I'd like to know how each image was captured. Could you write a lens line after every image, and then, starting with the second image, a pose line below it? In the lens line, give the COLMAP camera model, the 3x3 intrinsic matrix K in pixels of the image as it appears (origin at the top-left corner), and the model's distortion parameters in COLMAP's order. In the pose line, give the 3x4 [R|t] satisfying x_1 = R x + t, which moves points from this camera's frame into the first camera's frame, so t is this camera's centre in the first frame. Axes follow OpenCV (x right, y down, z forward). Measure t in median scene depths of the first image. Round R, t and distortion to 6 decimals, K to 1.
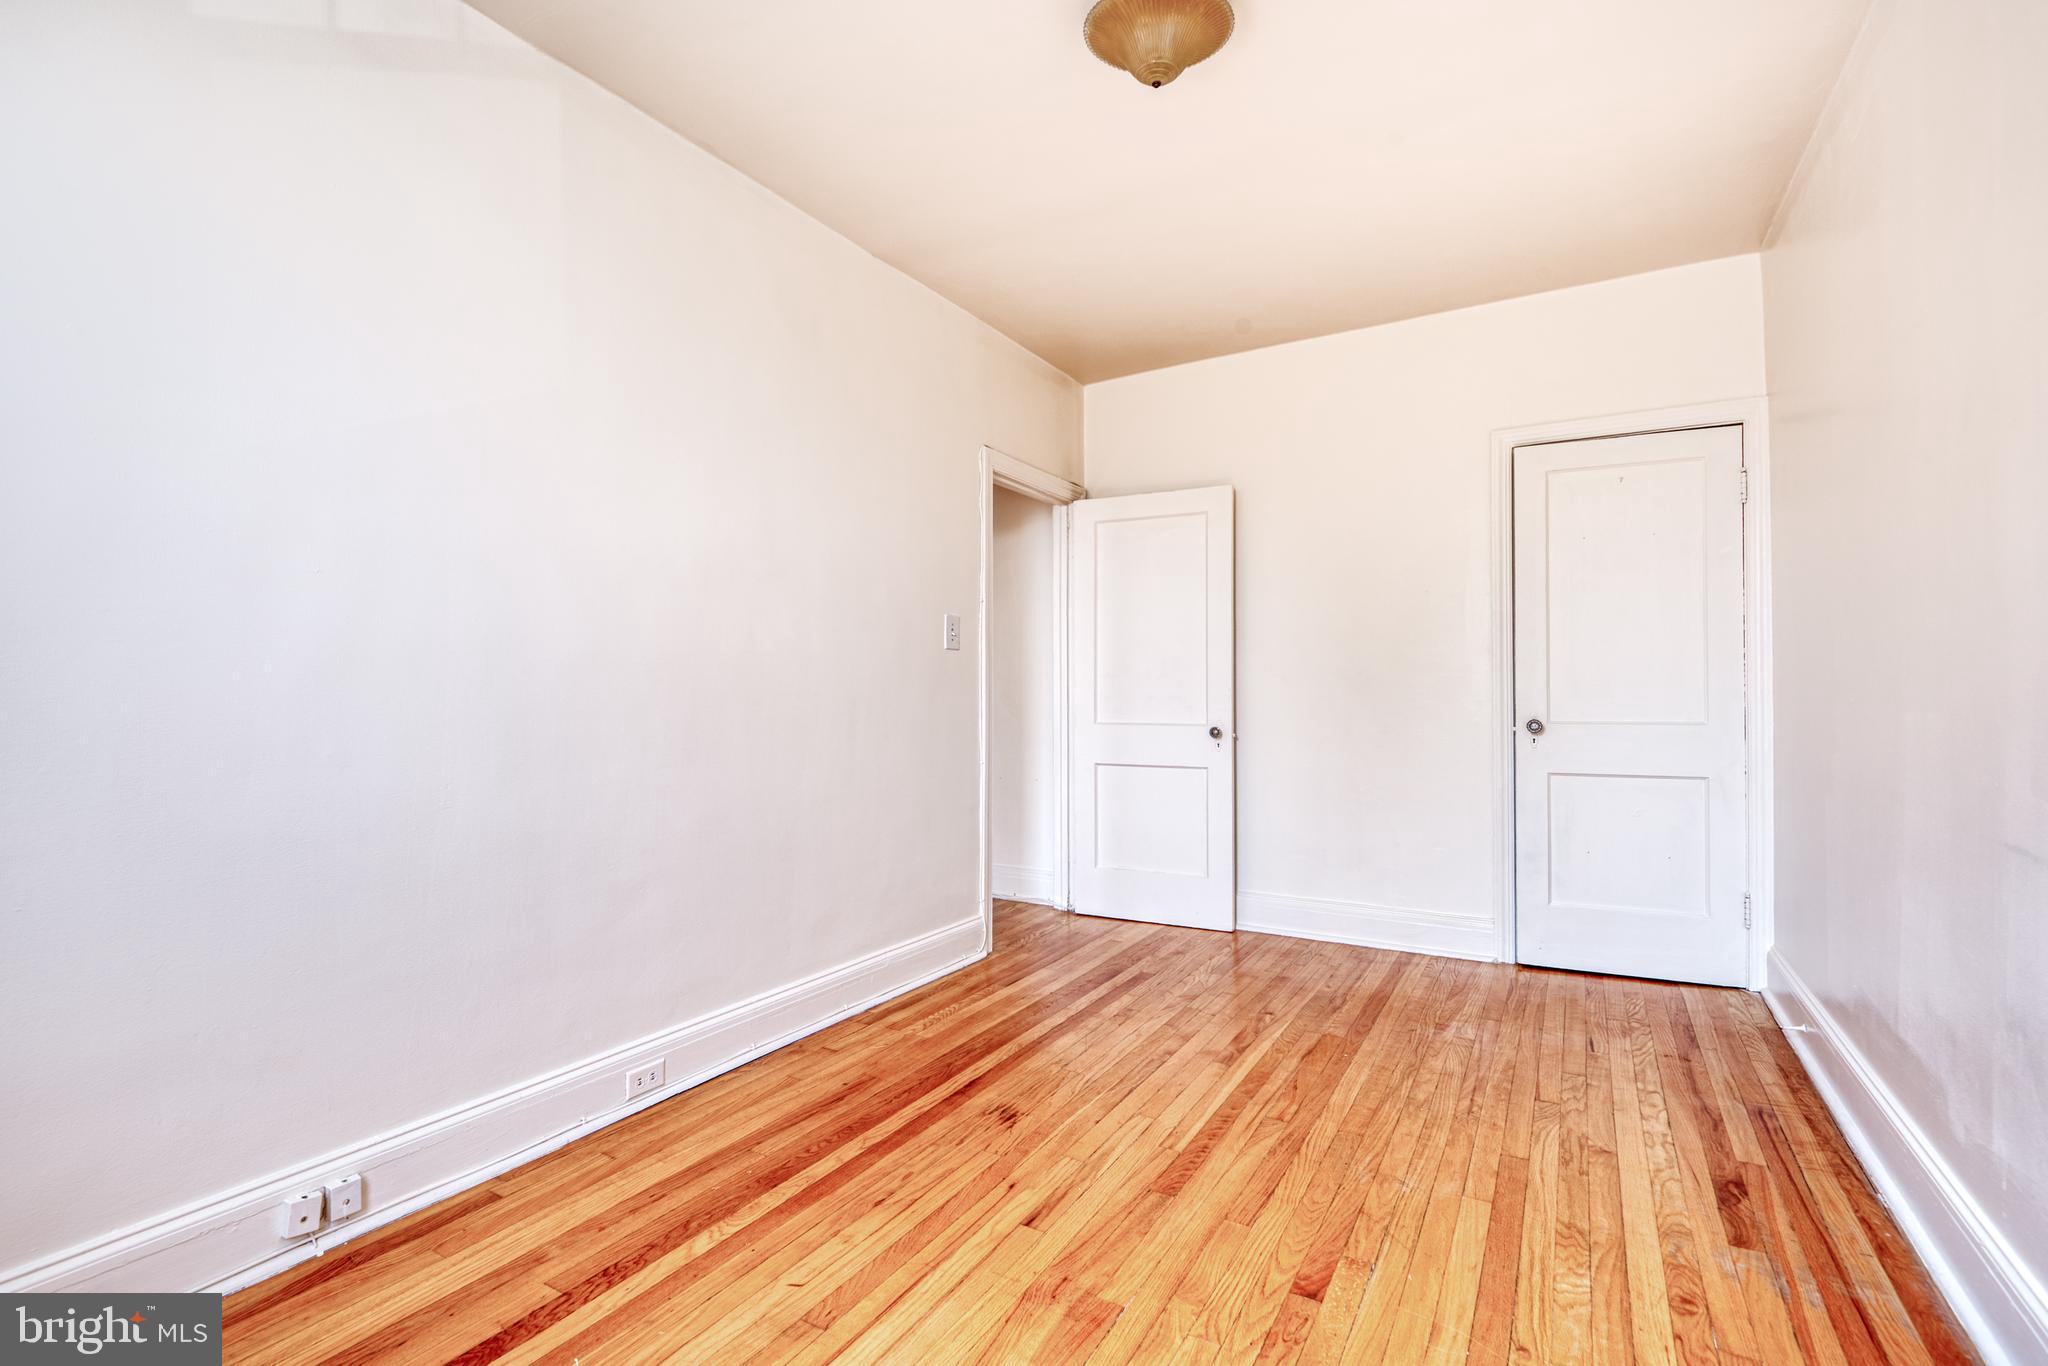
lens RADIAL K [[1023.4, 0, 1022.7], [0, 1023.4, 691.3], [0, 0, 1]] dist [0.035283, -0.015930]
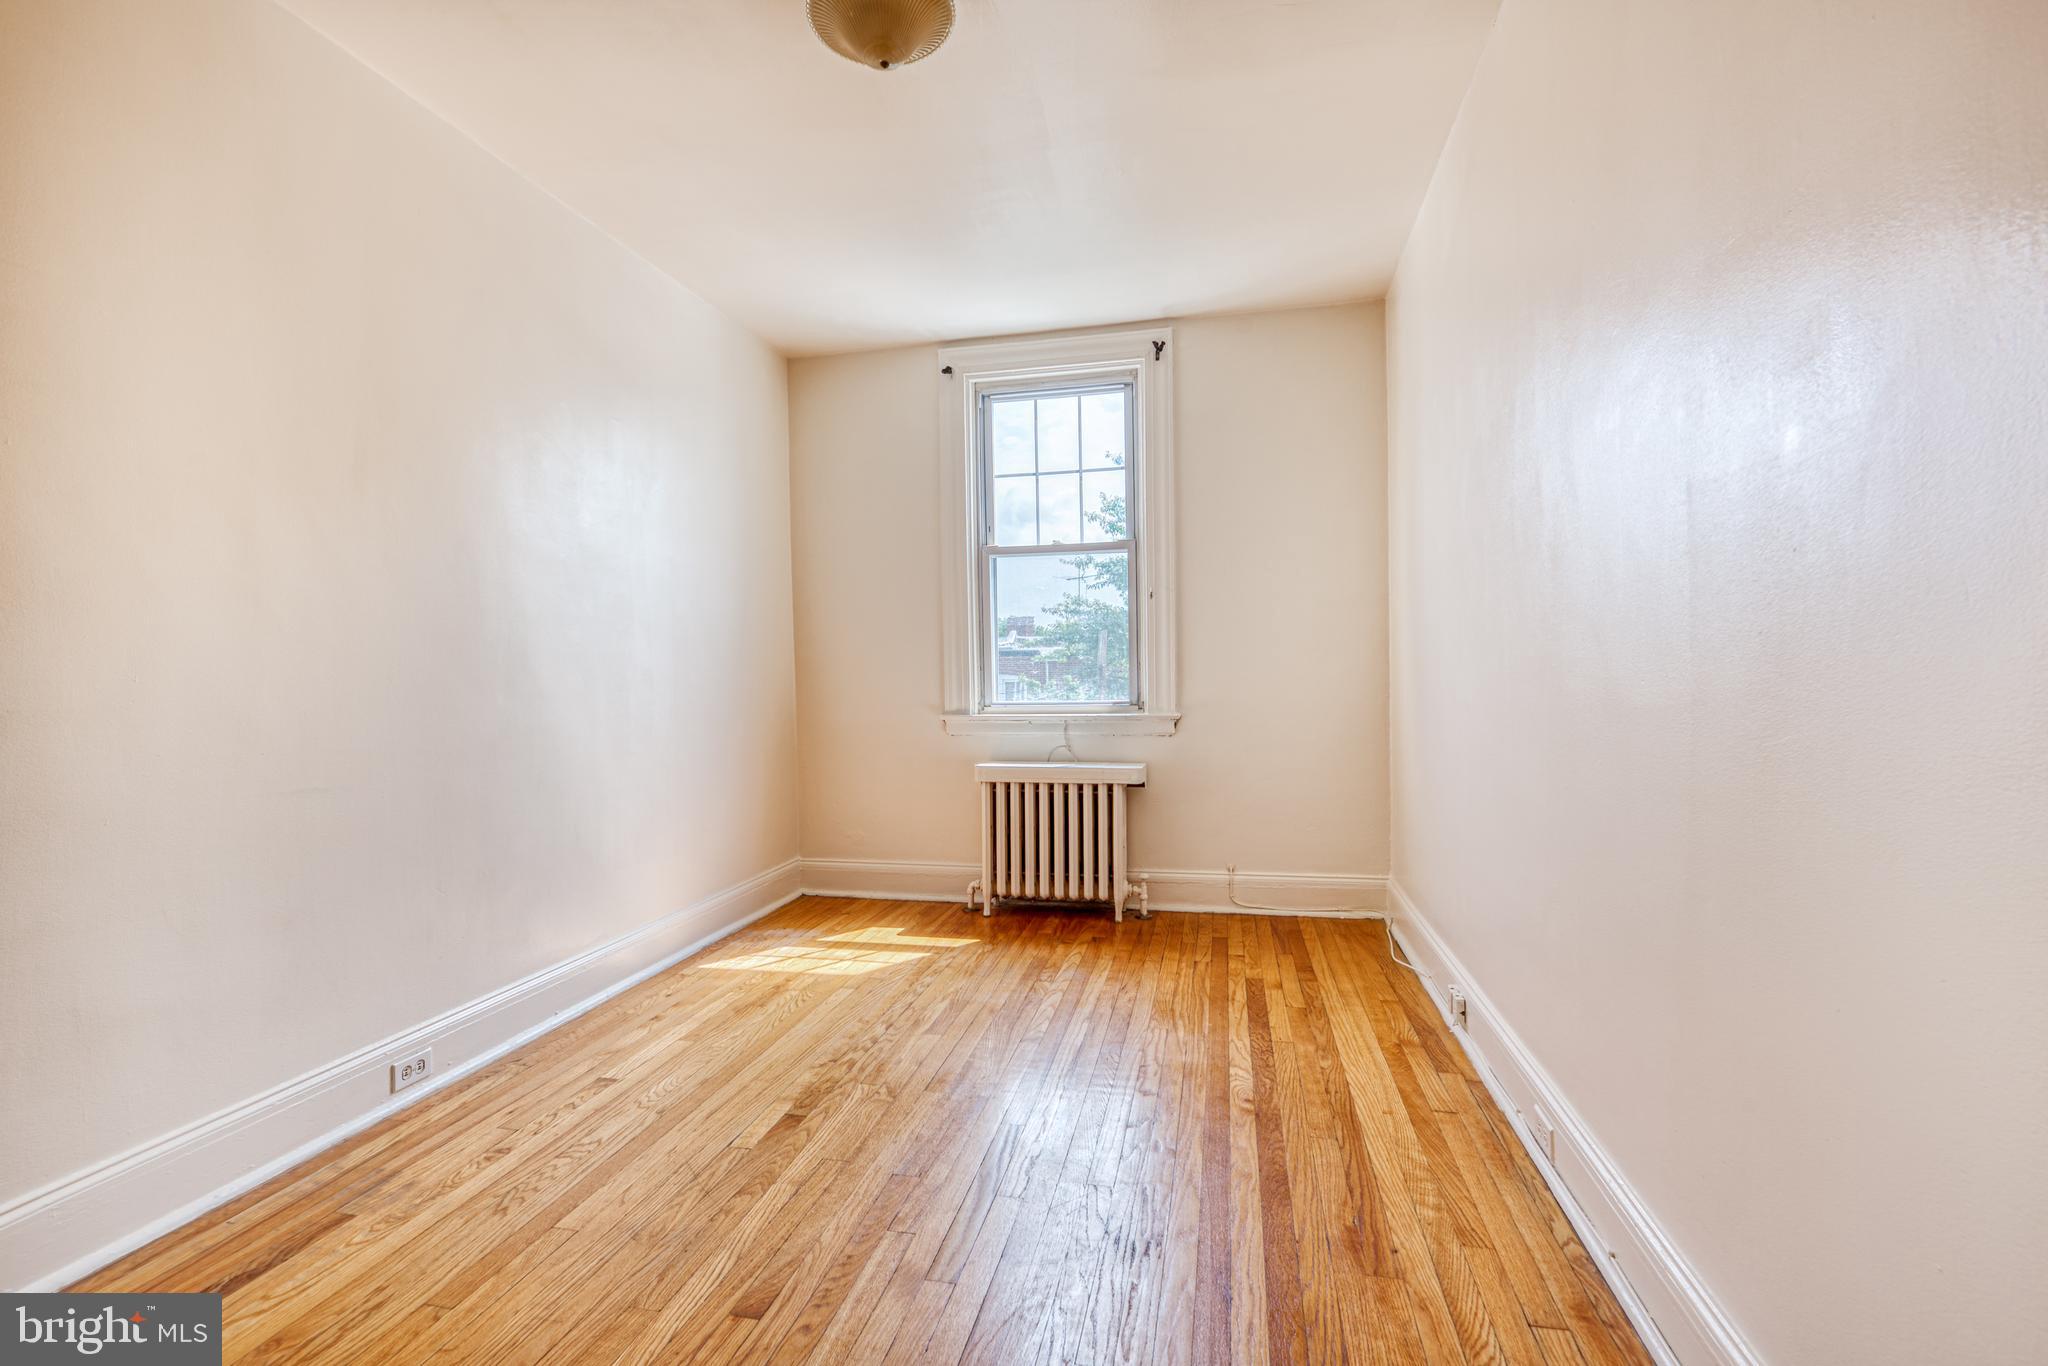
lens RADIAL K [[1023.4, 0, 1022.5], [0, 1023.4, 692.9], [0, 0, 1]] dist [0.035283, -0.015930]
pose [[-0.958296, 0.024204, -0.284752, 0.311464], [0.019583, 0.999626, 0.019064, 0.006812], [0.285107, 0.012692, -0.958412, 2.054785]]
